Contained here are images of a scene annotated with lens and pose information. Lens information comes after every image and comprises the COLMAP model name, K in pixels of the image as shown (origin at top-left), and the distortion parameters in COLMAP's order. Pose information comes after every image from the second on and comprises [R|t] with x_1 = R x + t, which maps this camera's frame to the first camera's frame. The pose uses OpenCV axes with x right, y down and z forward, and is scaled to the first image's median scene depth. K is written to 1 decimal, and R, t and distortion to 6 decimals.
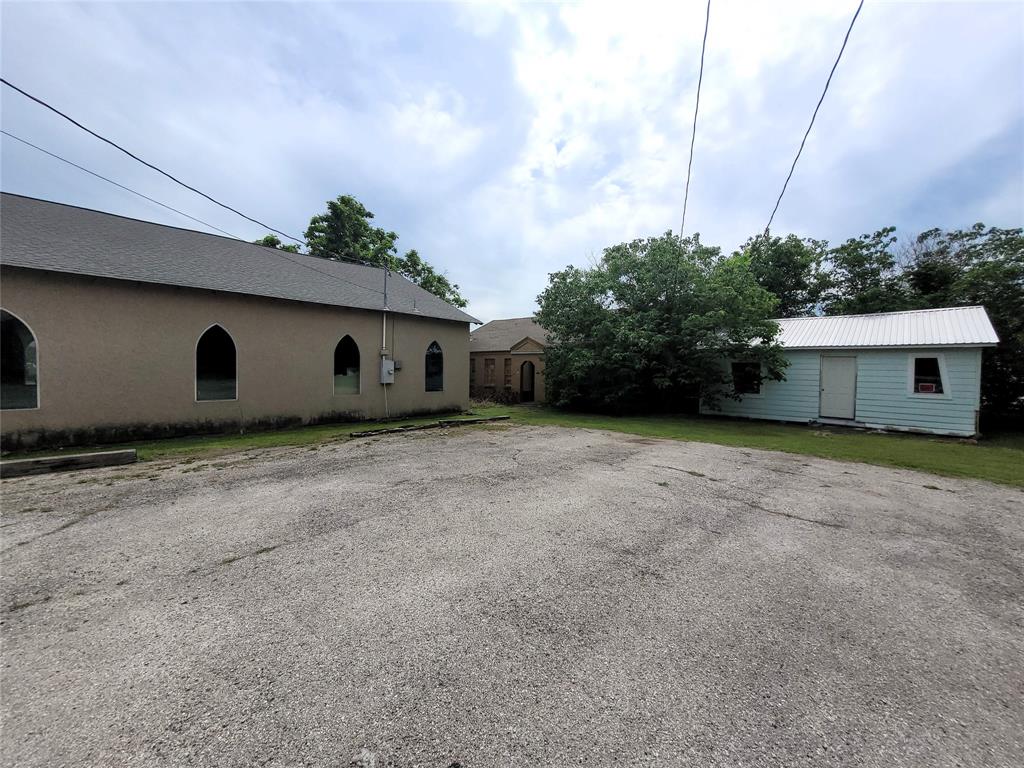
lens RADIAL K [[399.8, 0, 520.4], [0, 399.8, 386.9], [0, 0, 1]] dist [-0.003550, -0.000002]
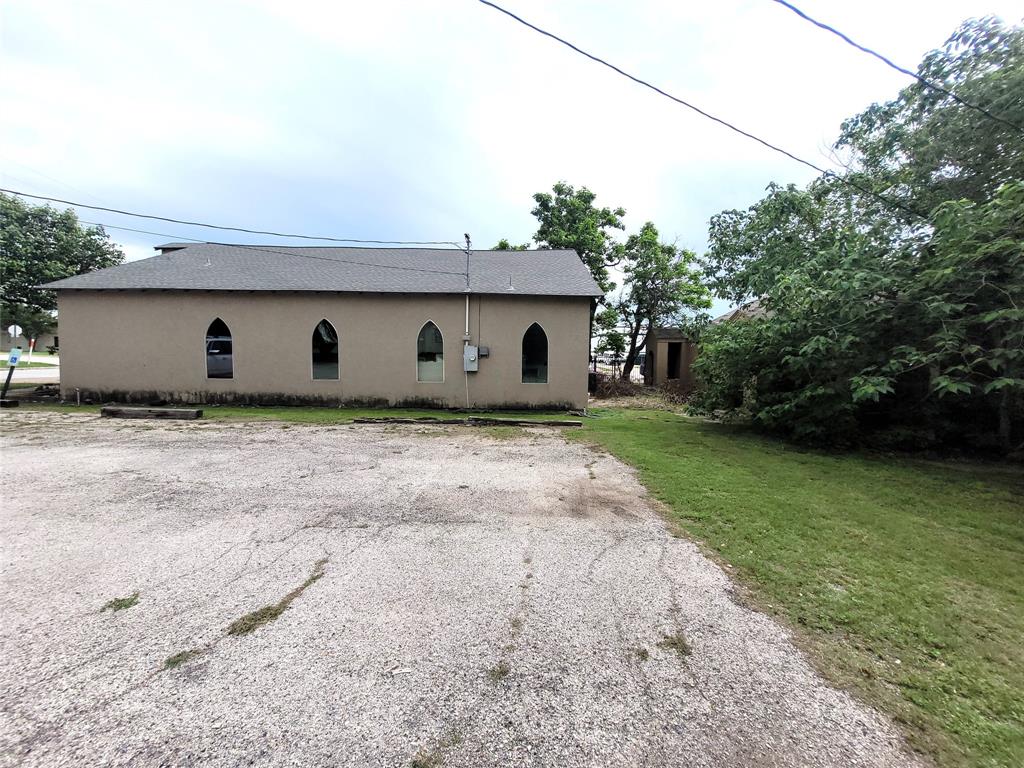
lens RADIAL K [[399.8, 0, 512.5], [0, 399.8, 375.4], [0, 0, 1]] dist [-0.003550, -0.000002]
pose [[0.672011, 0.034300, -0.739747, 0.422395], [-0.039814, 0.999155, 0.010160, -0.012320], [0.739470, 0.022624, 0.672809, 0.451405]]
